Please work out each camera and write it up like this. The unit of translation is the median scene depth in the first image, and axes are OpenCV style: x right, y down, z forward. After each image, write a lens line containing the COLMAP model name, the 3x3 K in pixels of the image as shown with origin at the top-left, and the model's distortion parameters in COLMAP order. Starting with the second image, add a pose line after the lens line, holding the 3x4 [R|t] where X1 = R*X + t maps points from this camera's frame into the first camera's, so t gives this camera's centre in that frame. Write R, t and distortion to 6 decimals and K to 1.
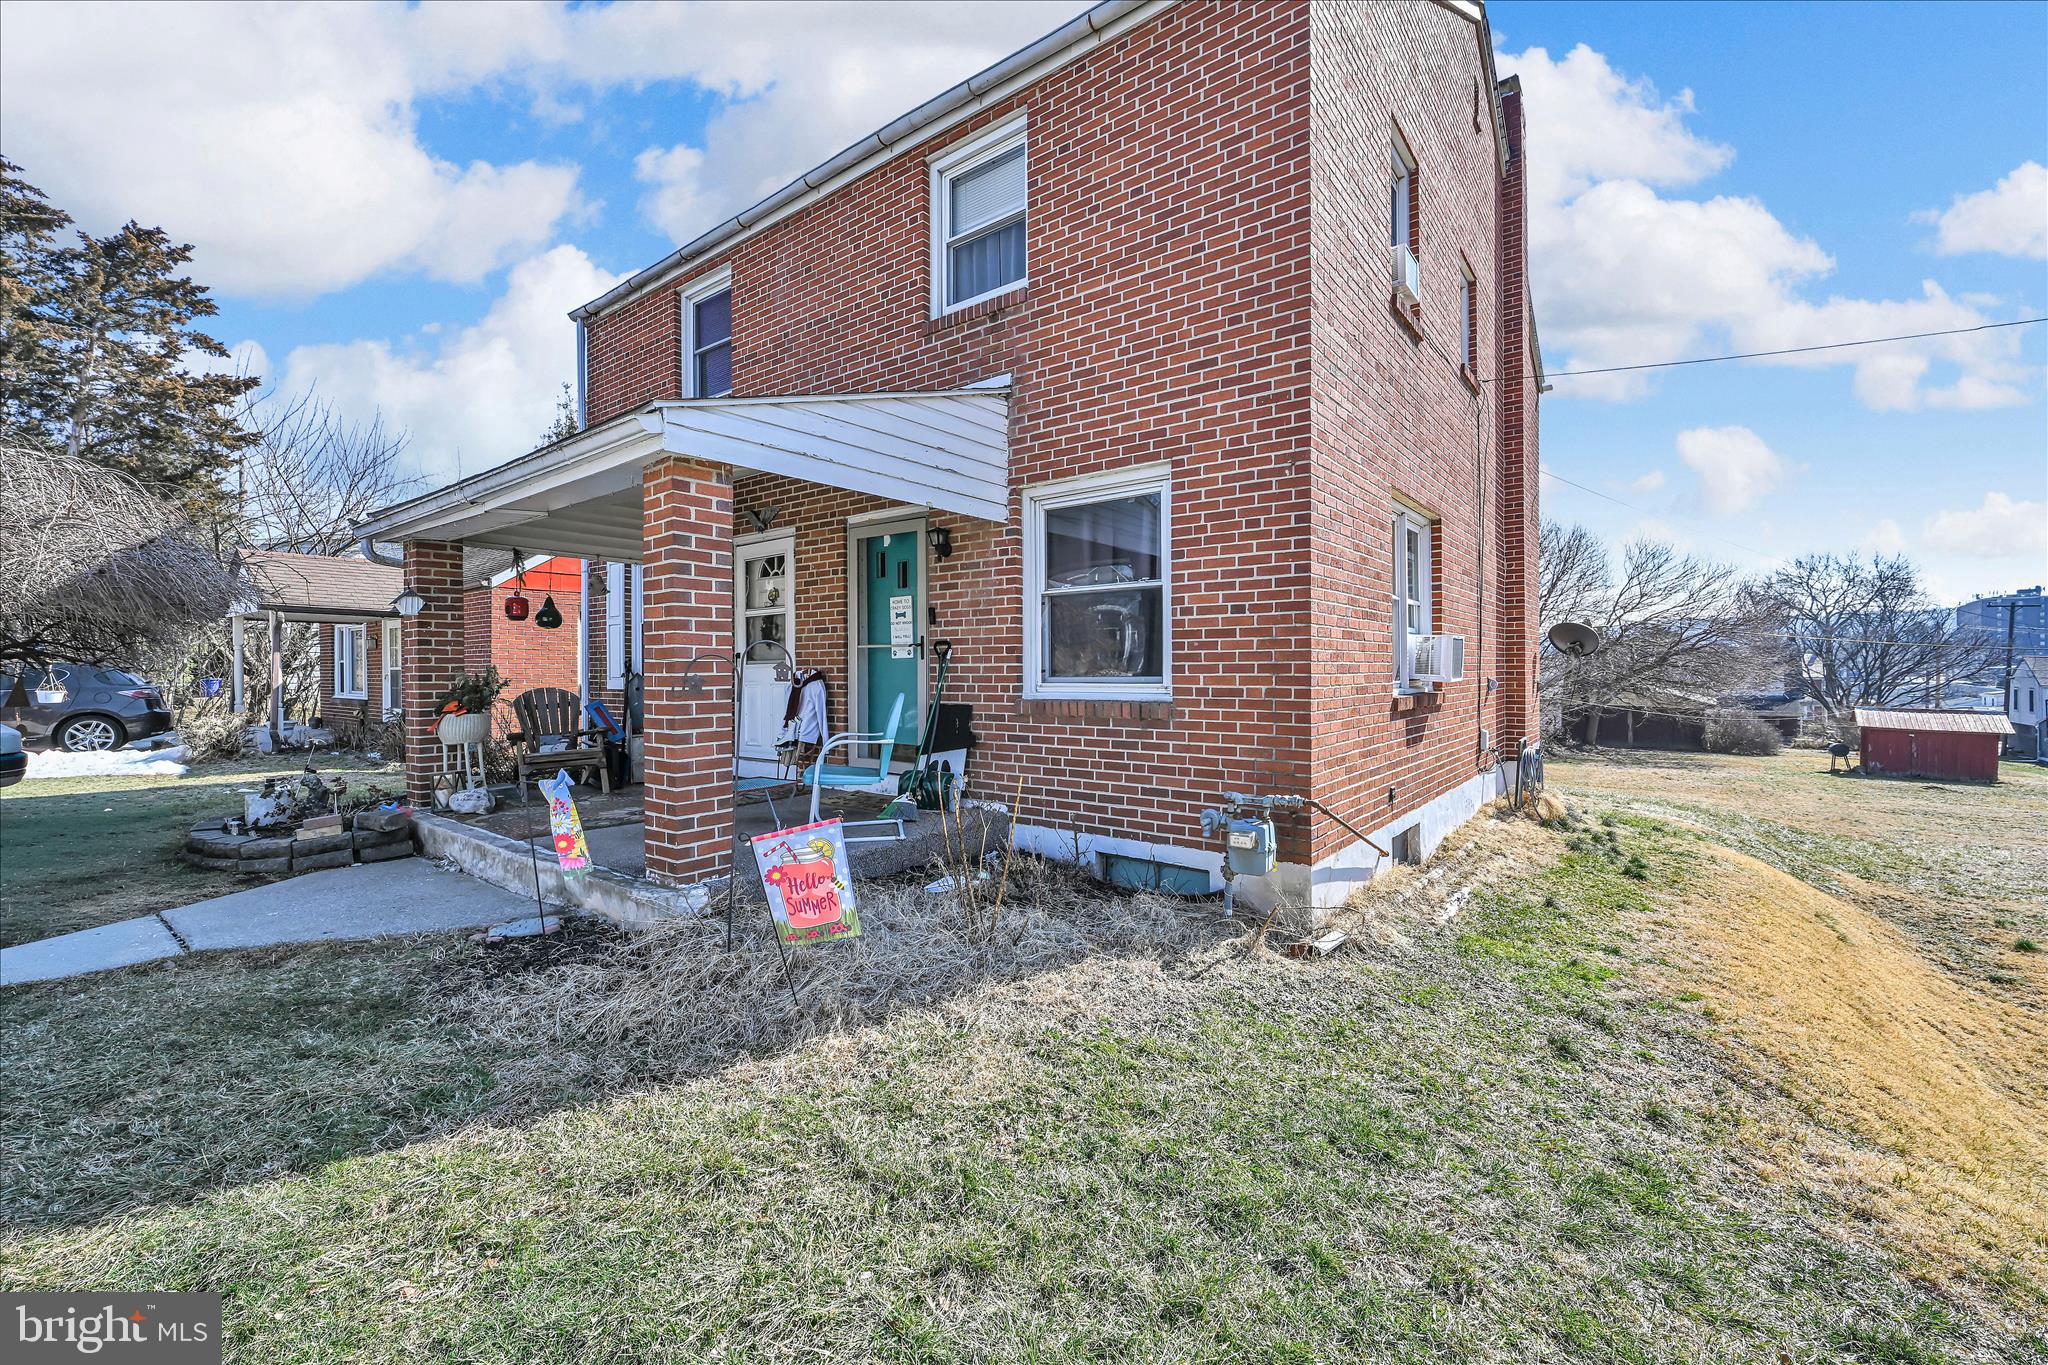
lens RADIAL K [[839.4, 0, 1022.4], [0, 839.4, 672.0], [0, 0, 1]] dist [-0.002609, -0.000268]
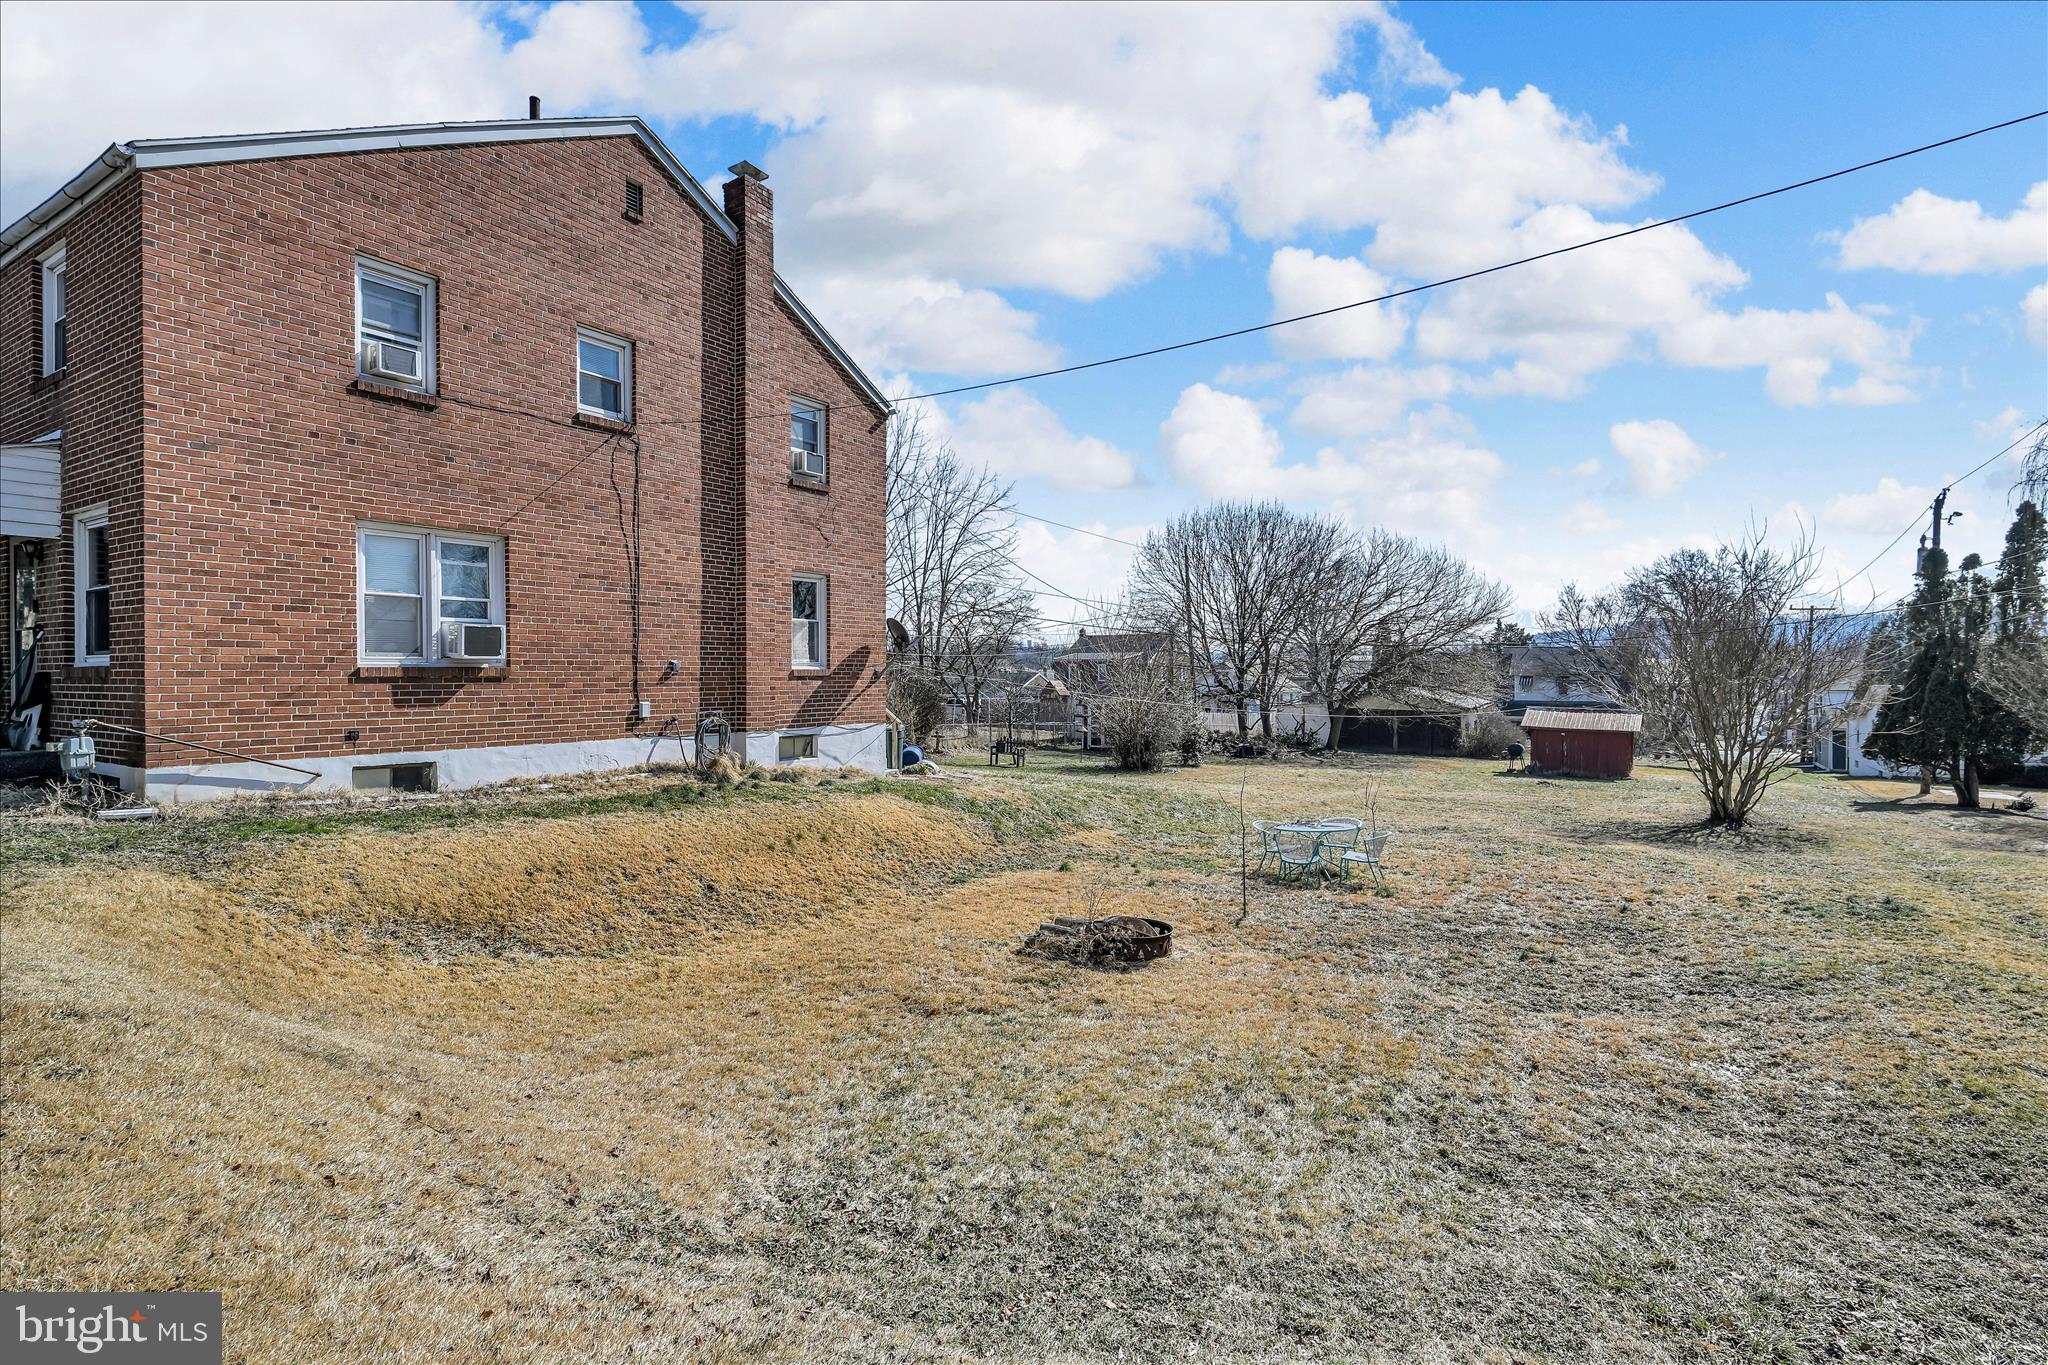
lens RADIAL K [[970.6, 0, 1001.4], [0, 970.6, 679.7], [0, 0, 1]] dist [0.000104, -0.000144]
pose [[0.994257, 0.004532, 0.106921, 1.287338], [-0.004665, 0.999989, 0.000989, 0.041938], [-0.106916, -0.001482, 0.994267, -0.710800]]
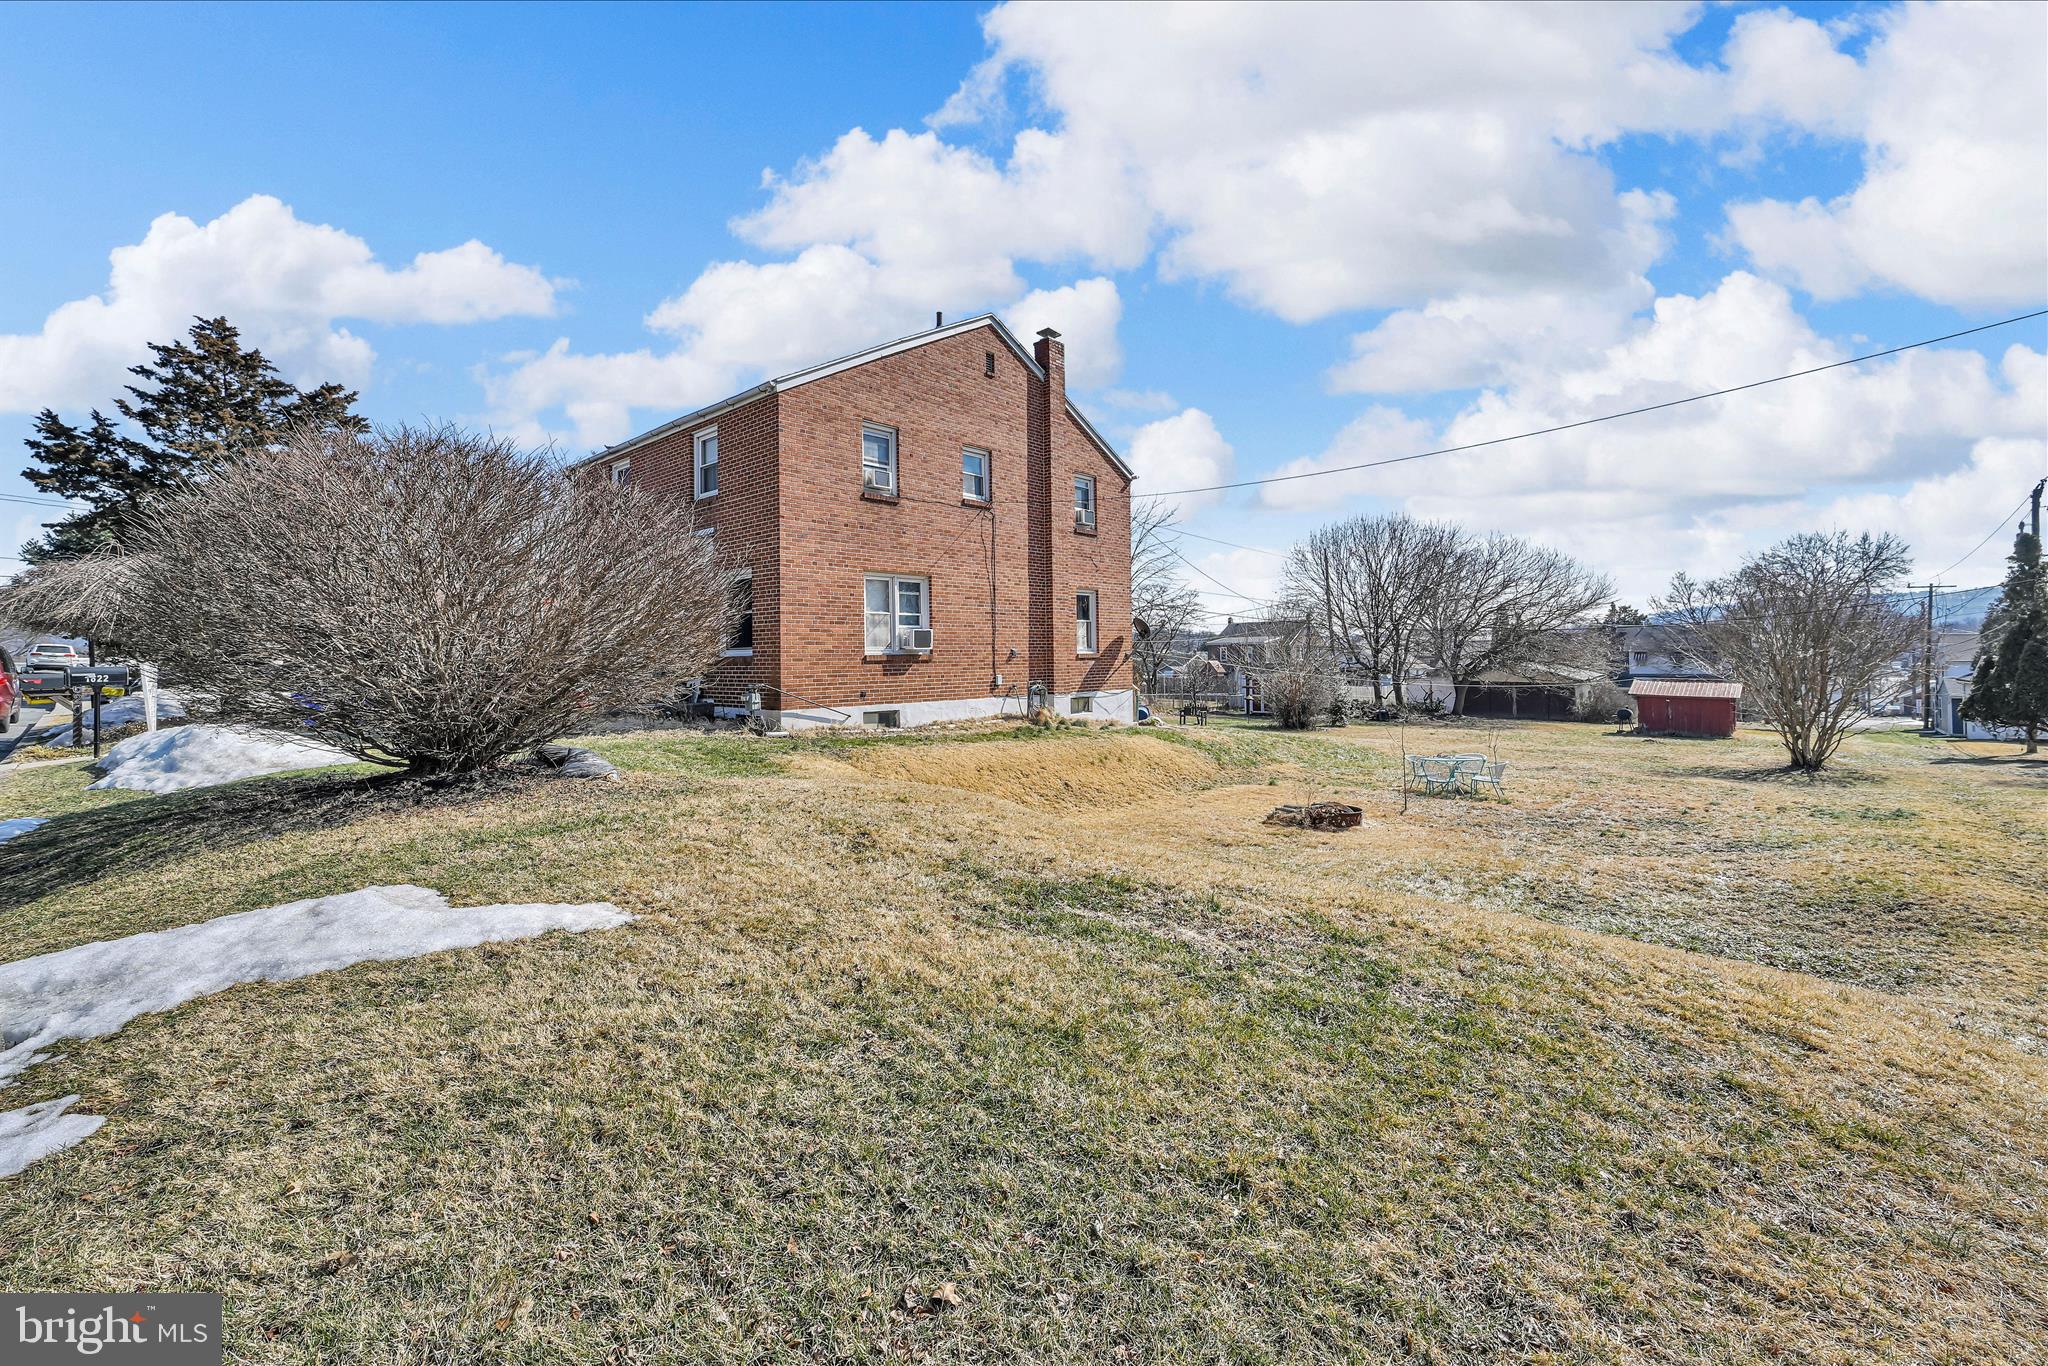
lens RADIAL K [[809.3, 0, 1019.0], [0, 809.3, 645.5], [0, 0, 1]] dist [0.003139, -0.000036]
pose [[0.998381, -0.007517, -0.056389, 0.986446], [0.006443, 0.999795, -0.019194, 0.047558], [0.056522, 0.018800, 0.998224, -1.303222]]
